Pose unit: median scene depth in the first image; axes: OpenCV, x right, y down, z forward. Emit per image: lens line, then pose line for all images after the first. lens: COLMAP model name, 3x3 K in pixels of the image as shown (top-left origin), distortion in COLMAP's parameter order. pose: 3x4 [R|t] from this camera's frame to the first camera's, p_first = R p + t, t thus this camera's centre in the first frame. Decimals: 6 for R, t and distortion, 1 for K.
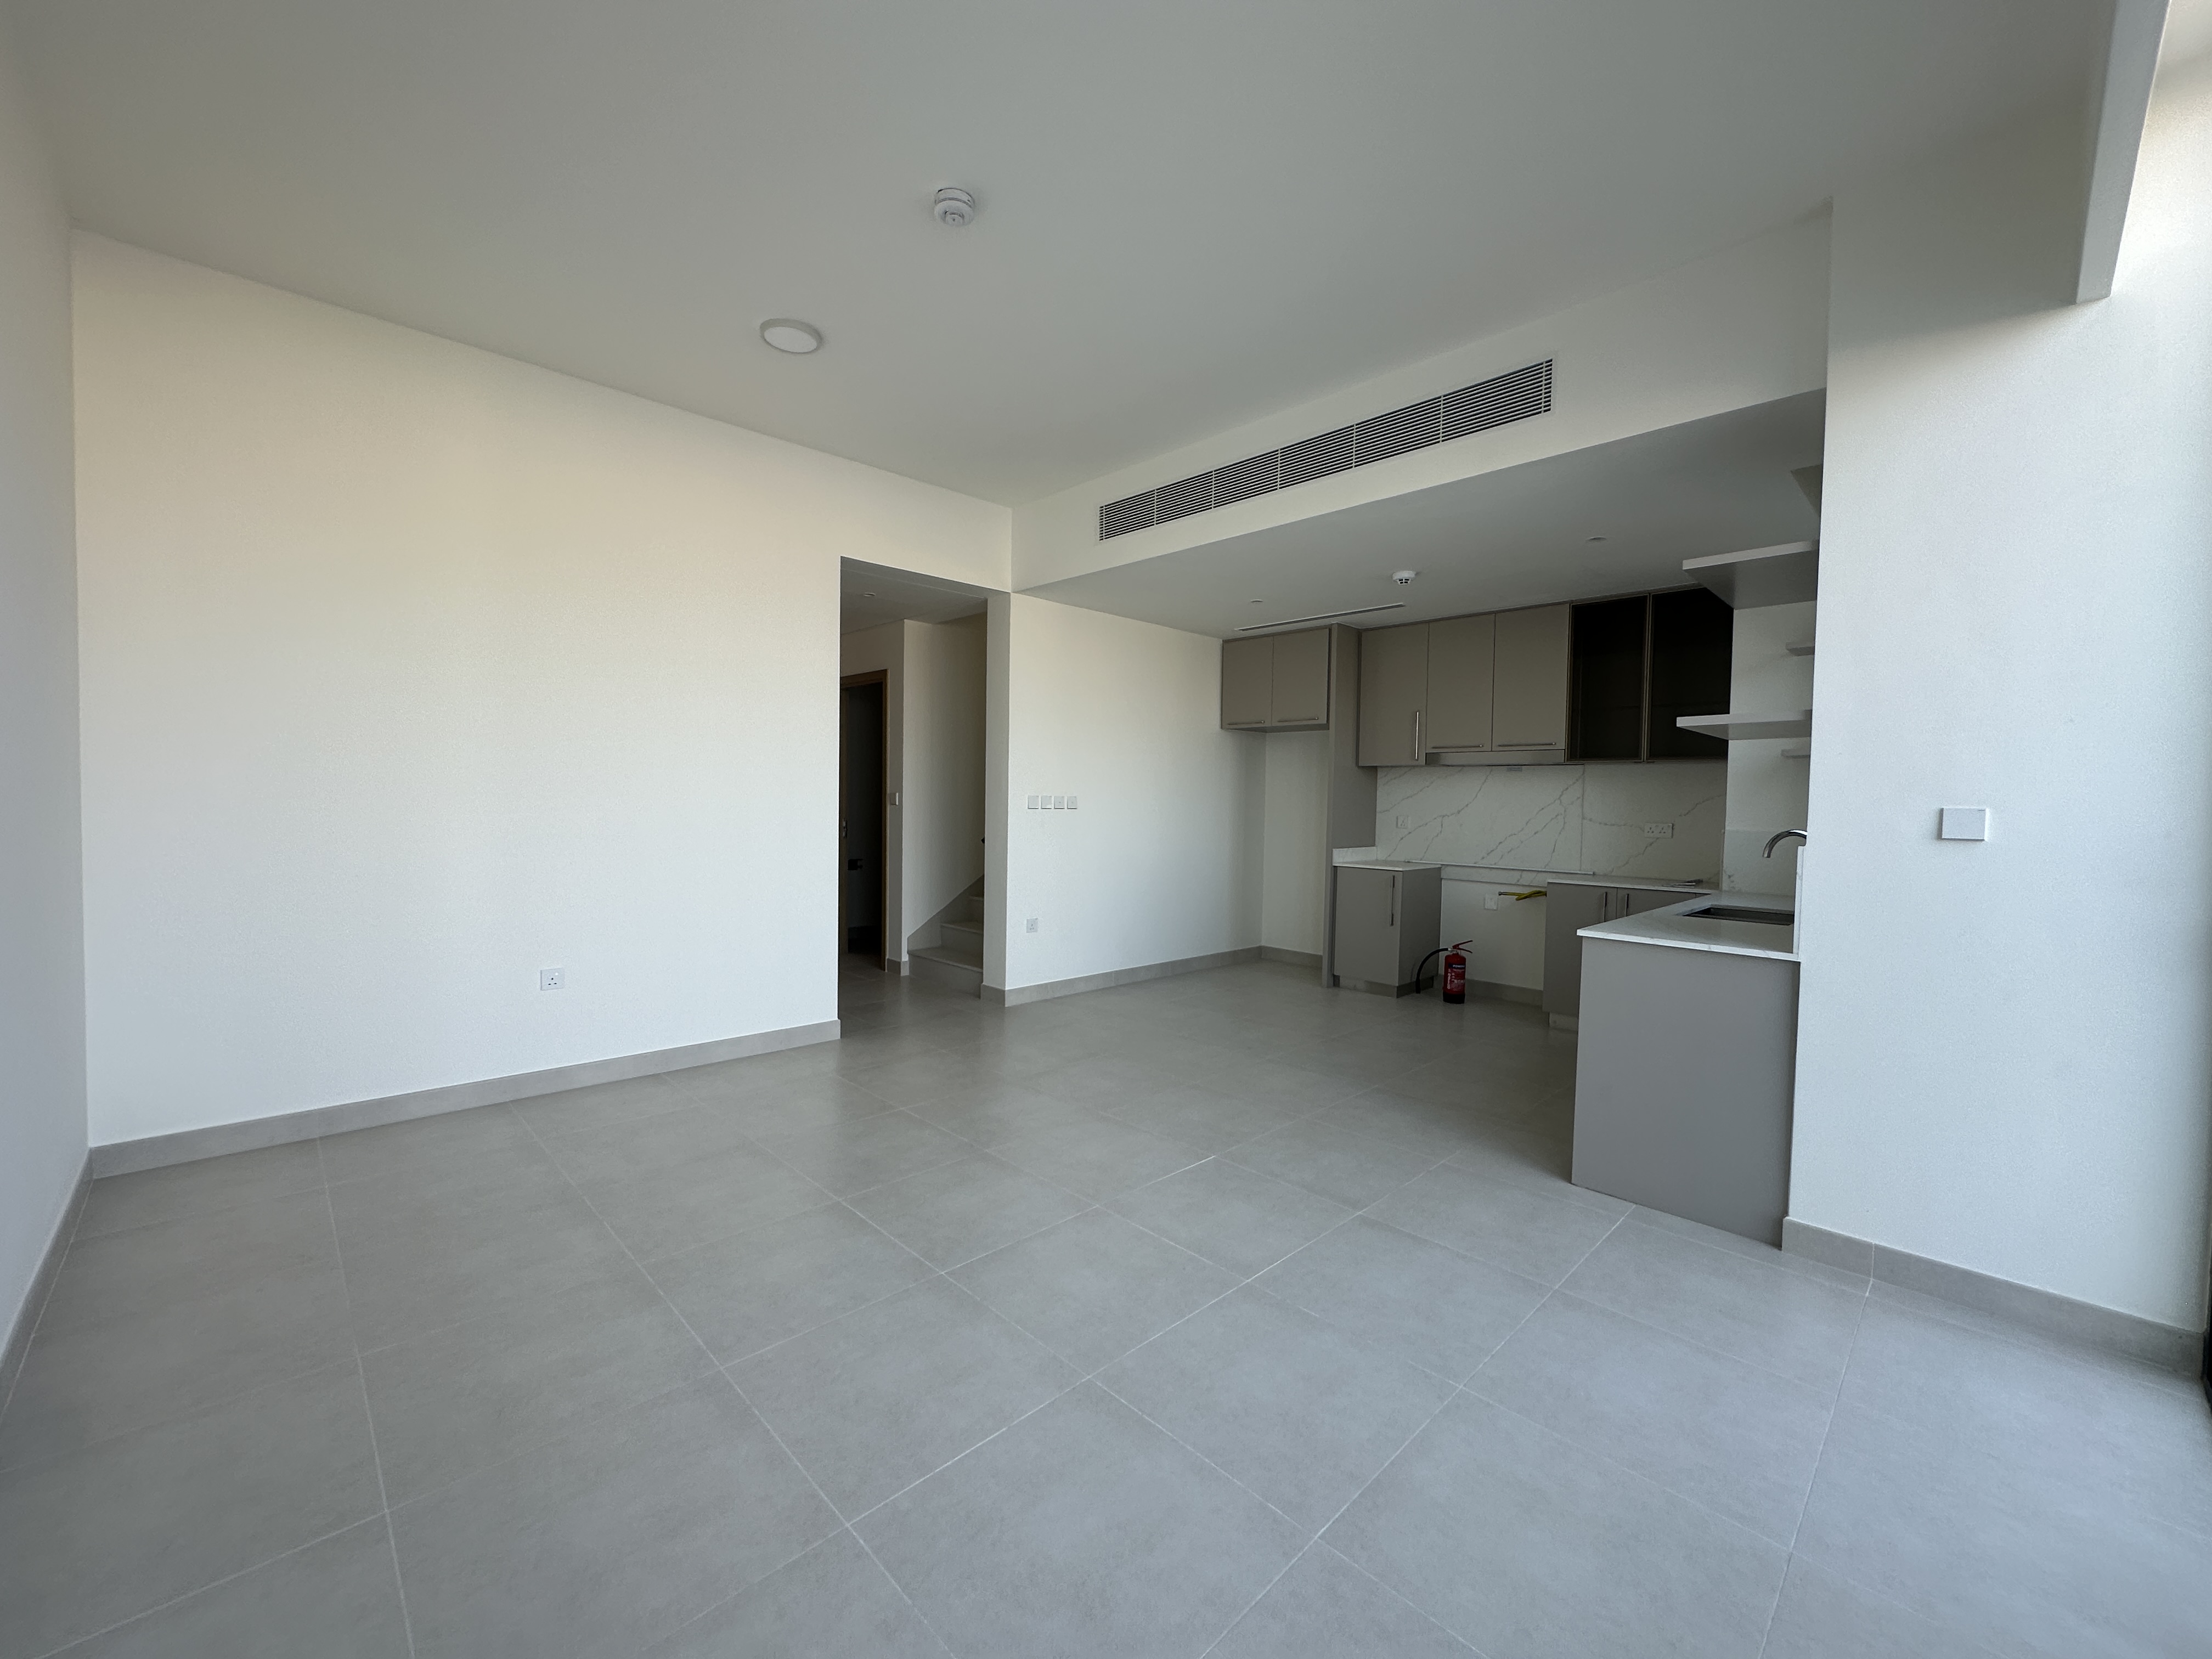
lens RADIAL K [[872.3, 0, 1106.0], [0, 872.3, 829.5], [0, 0, 1]] dist [0.000981, 0.000054]
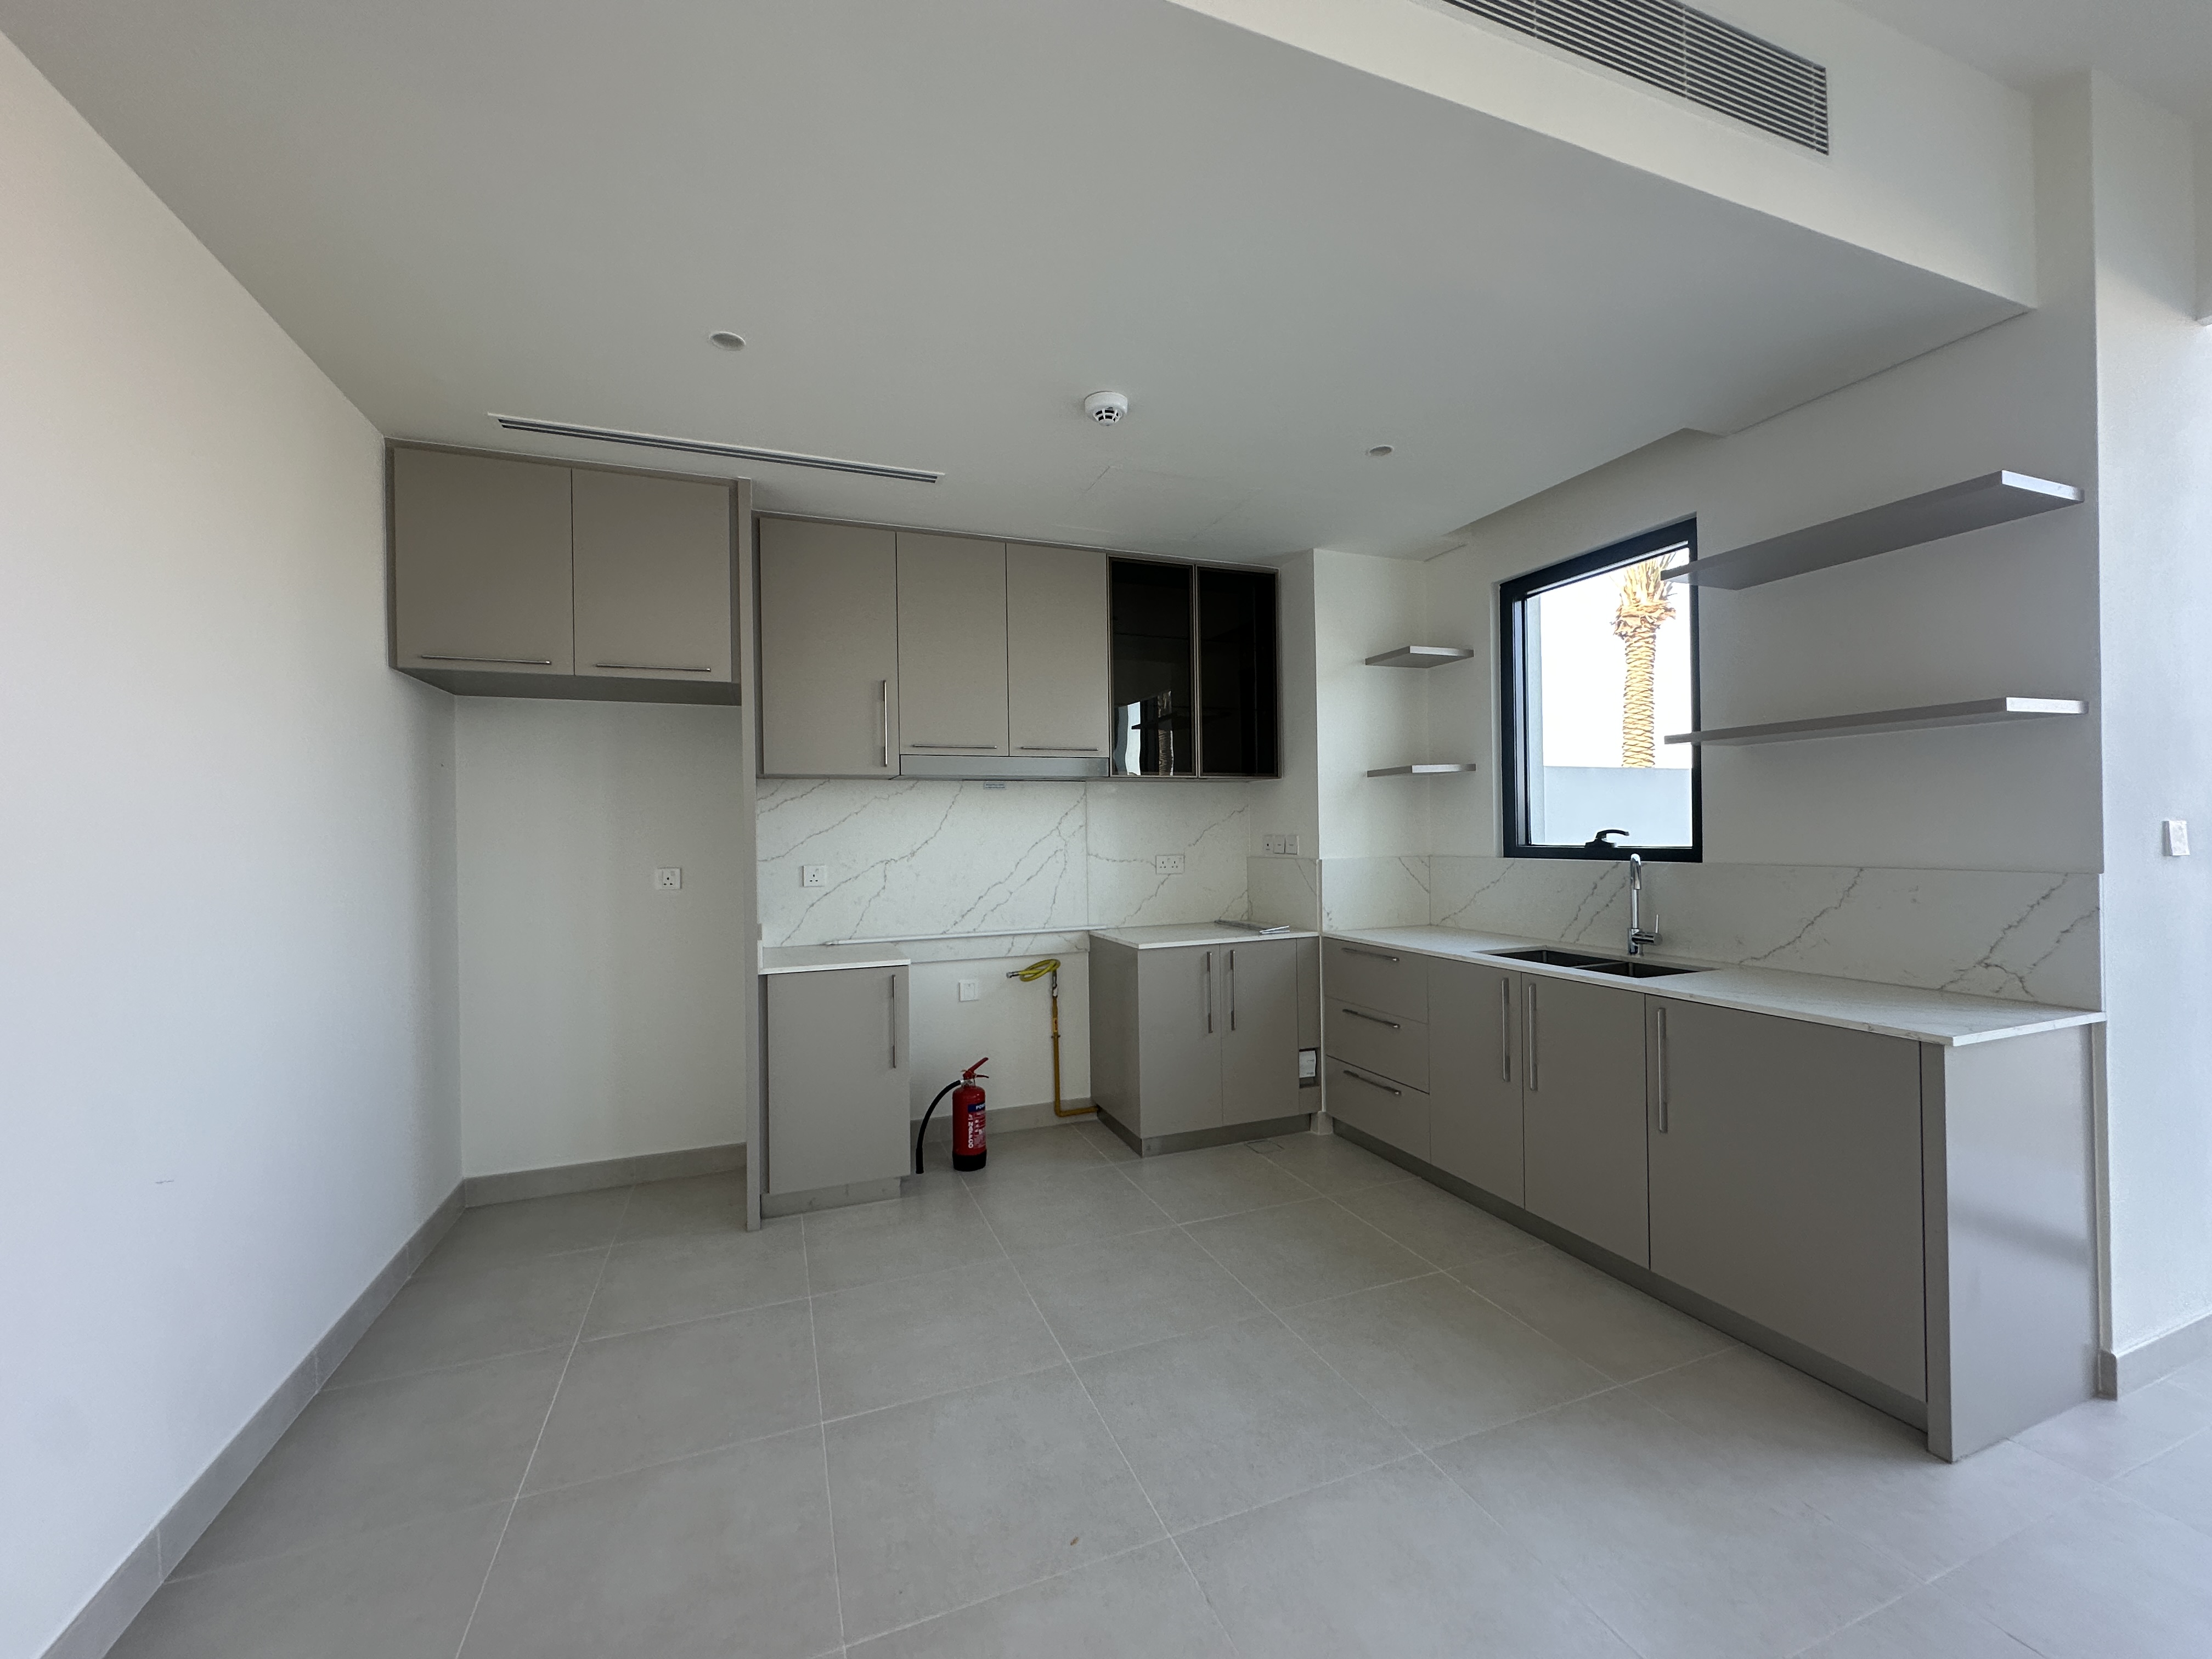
lens RADIAL K [[872.3, 0, 1106.0], [0, 872.3, 829.5], [0, 0, 1]] dist [0.000981, 0.000054]
pose [[0.393113, -0.021888, 0.919230, -0.117692], [0.055765, 0.998444, -0.000074, -0.031034], [-0.917798, 0.051290, 0.393722, 0.659904]]
